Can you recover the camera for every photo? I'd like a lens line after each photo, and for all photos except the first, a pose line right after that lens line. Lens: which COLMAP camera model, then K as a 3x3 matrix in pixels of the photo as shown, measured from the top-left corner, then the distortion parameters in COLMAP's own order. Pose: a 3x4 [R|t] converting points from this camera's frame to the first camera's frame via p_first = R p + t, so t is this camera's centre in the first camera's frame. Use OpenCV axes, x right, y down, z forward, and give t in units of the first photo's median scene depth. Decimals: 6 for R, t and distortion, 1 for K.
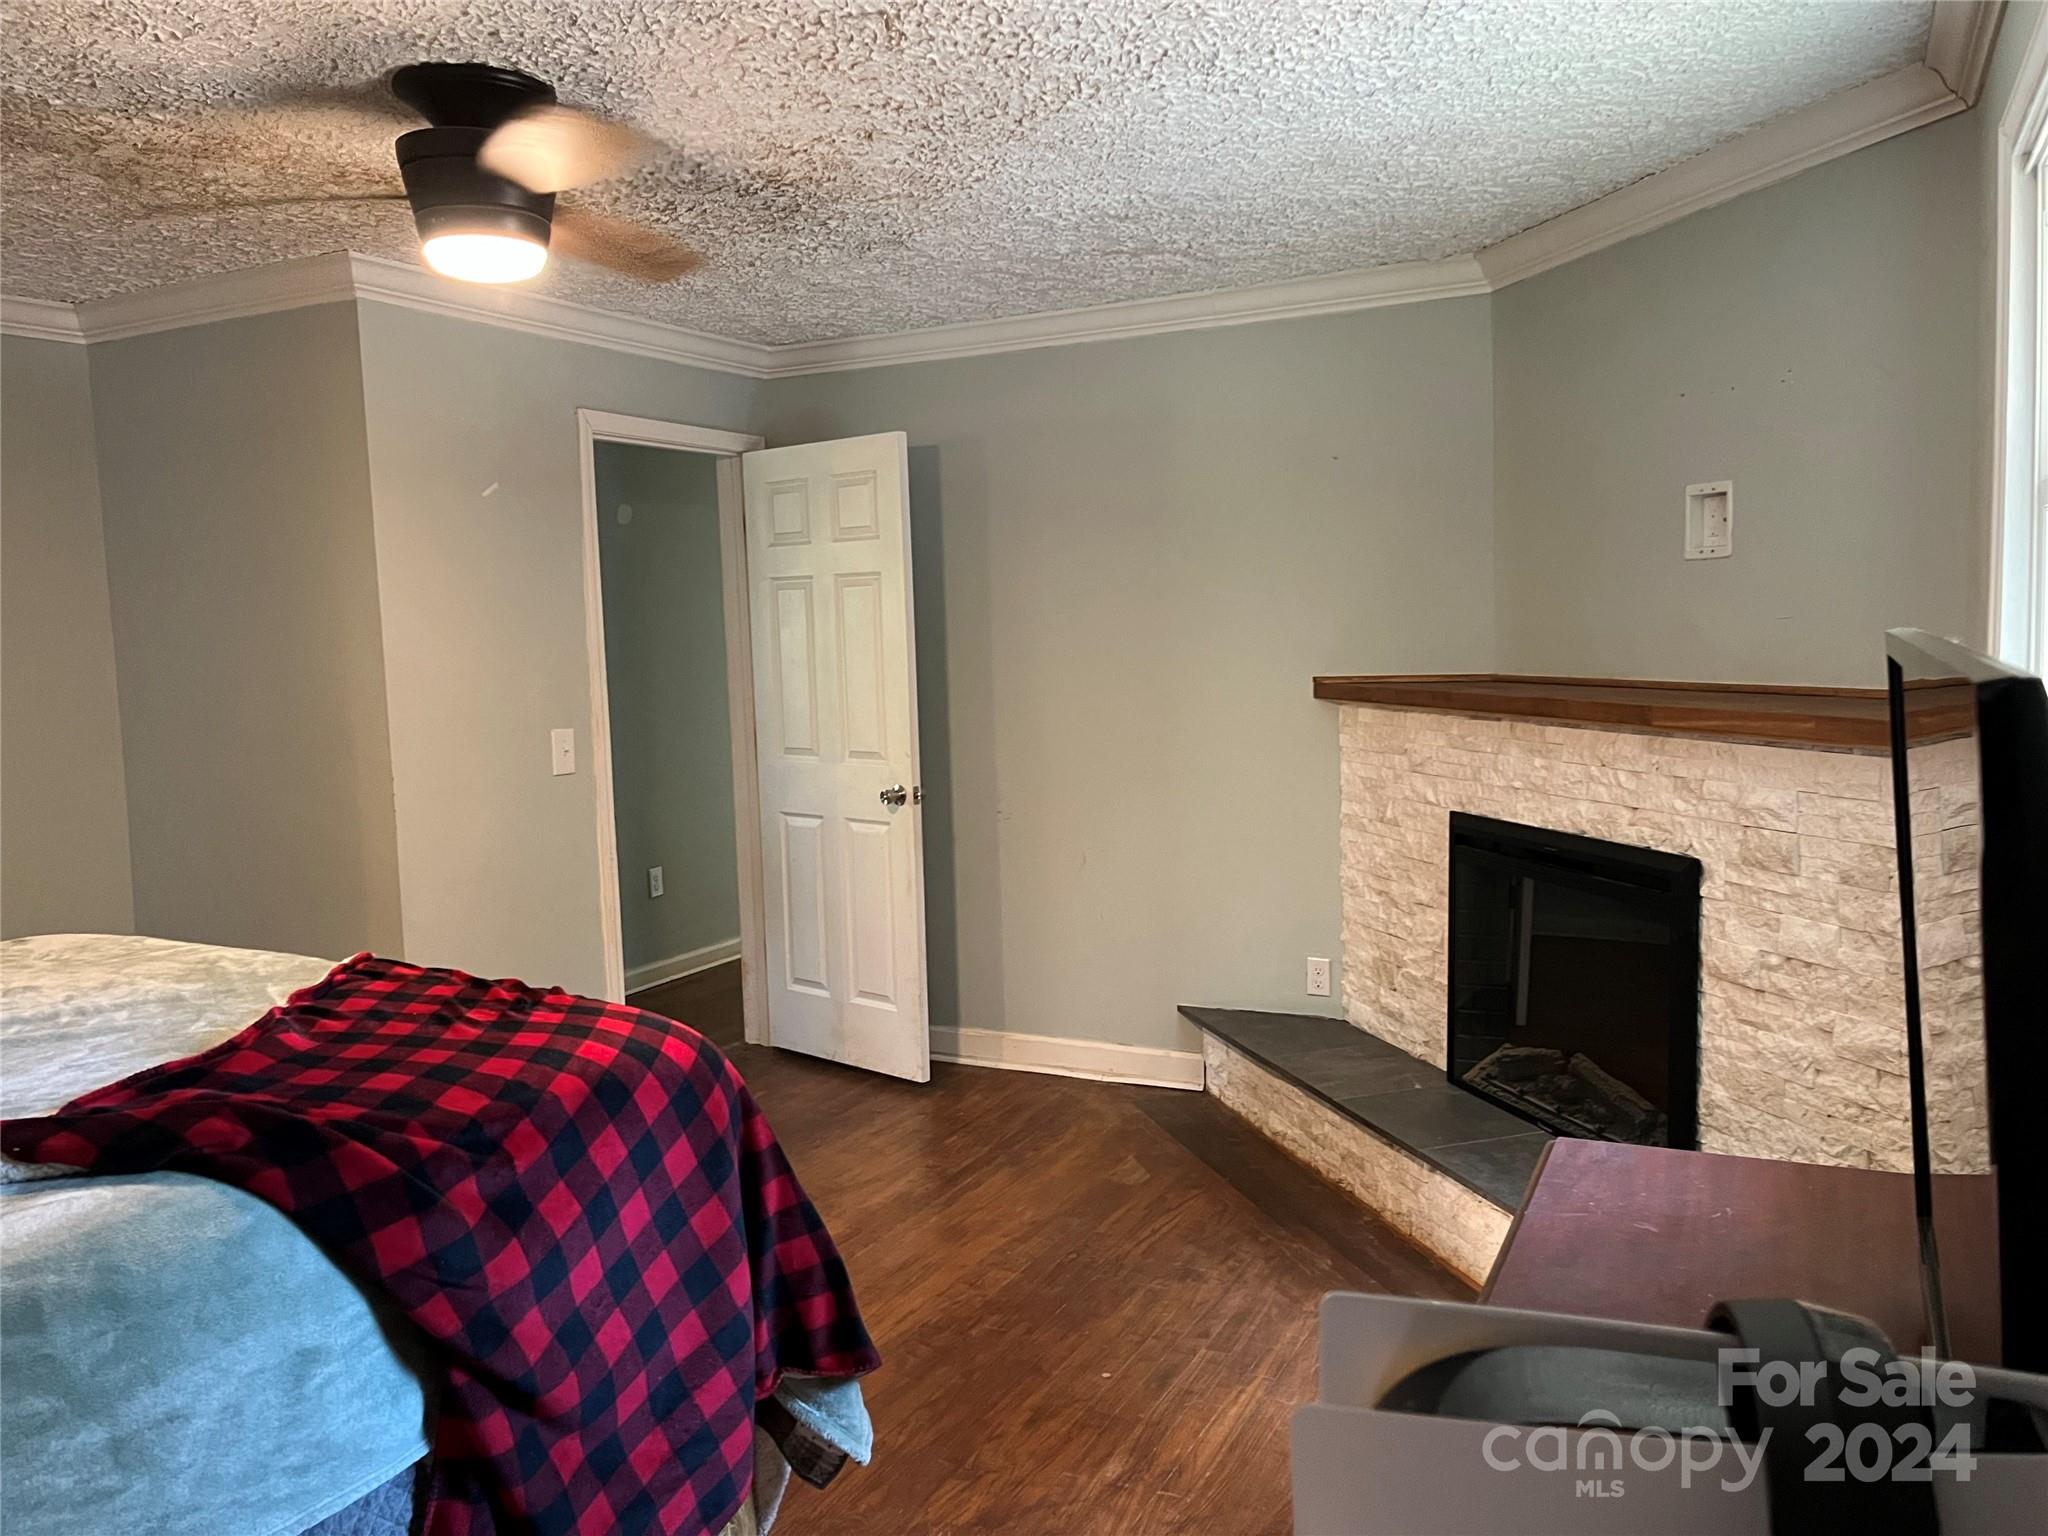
lens RADIAL K [[1549.4, 0, 1017.7], [0, 1549.4, 772.3], [0, 0, 1]] dist [0.055511, -0.084514]
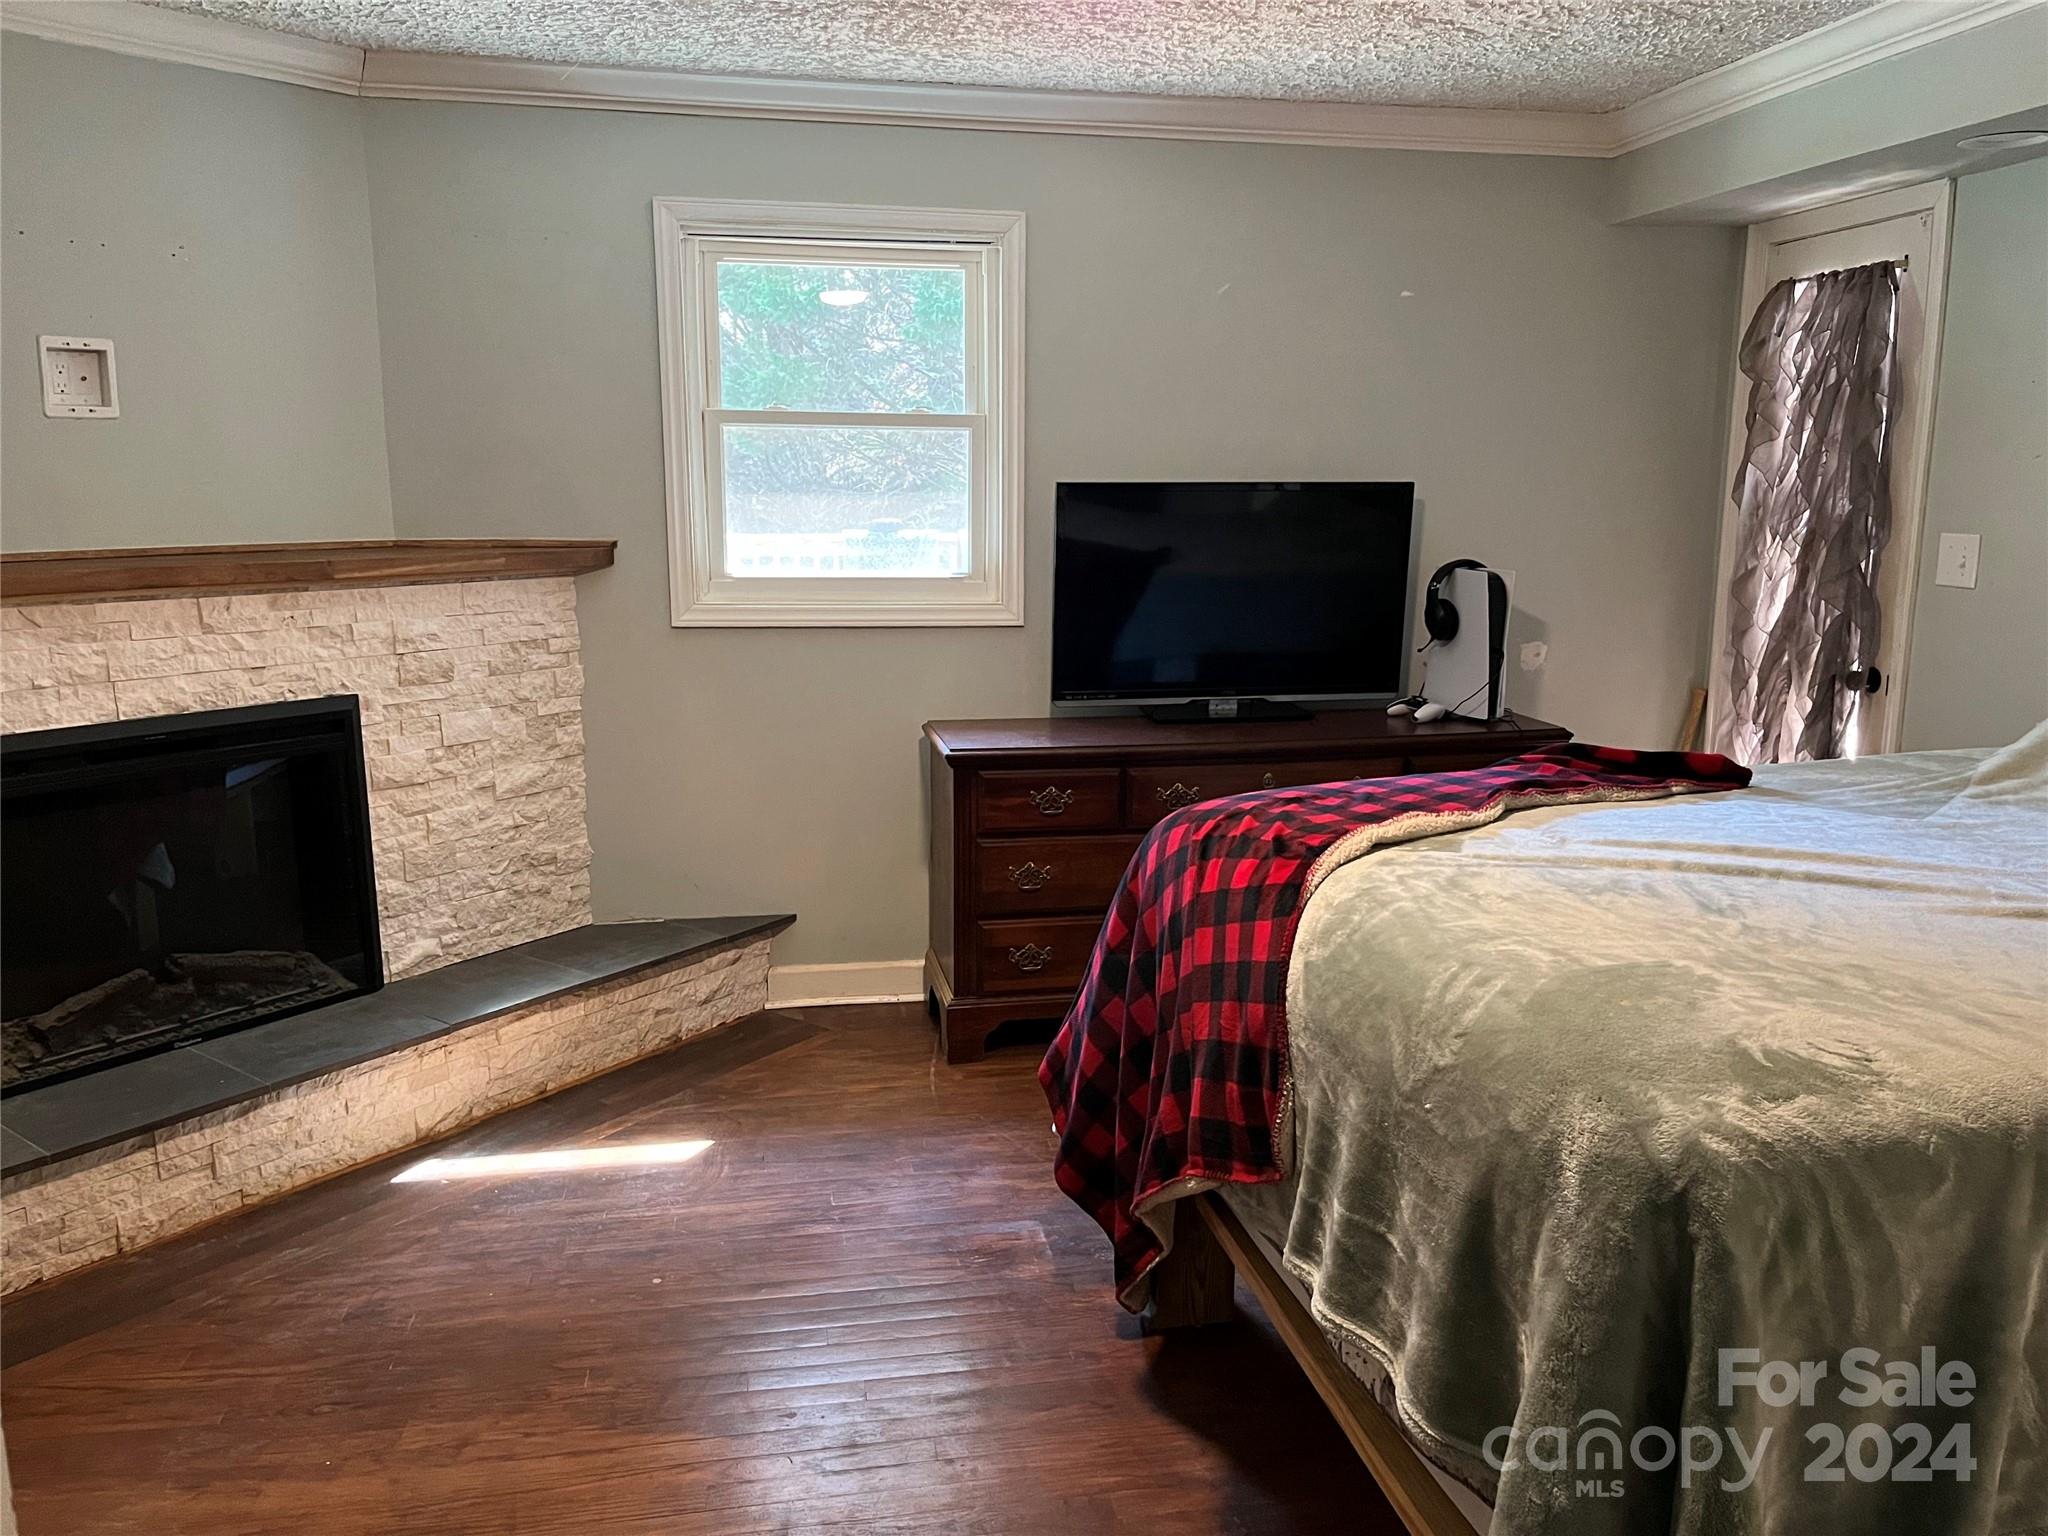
lens RADIAL K [[1549.4, 0, 1037.8], [0, 1549.4, 769.3], [0, 0, 1]] dist [0.055511, -0.084514]
pose [[-0.614657, -0.119493, 0.779691, -0.777973], [0.089665, 0.971467, 0.219570, -0.098242], [-0.783681, 0.204871, -0.586405, 1.307305]]
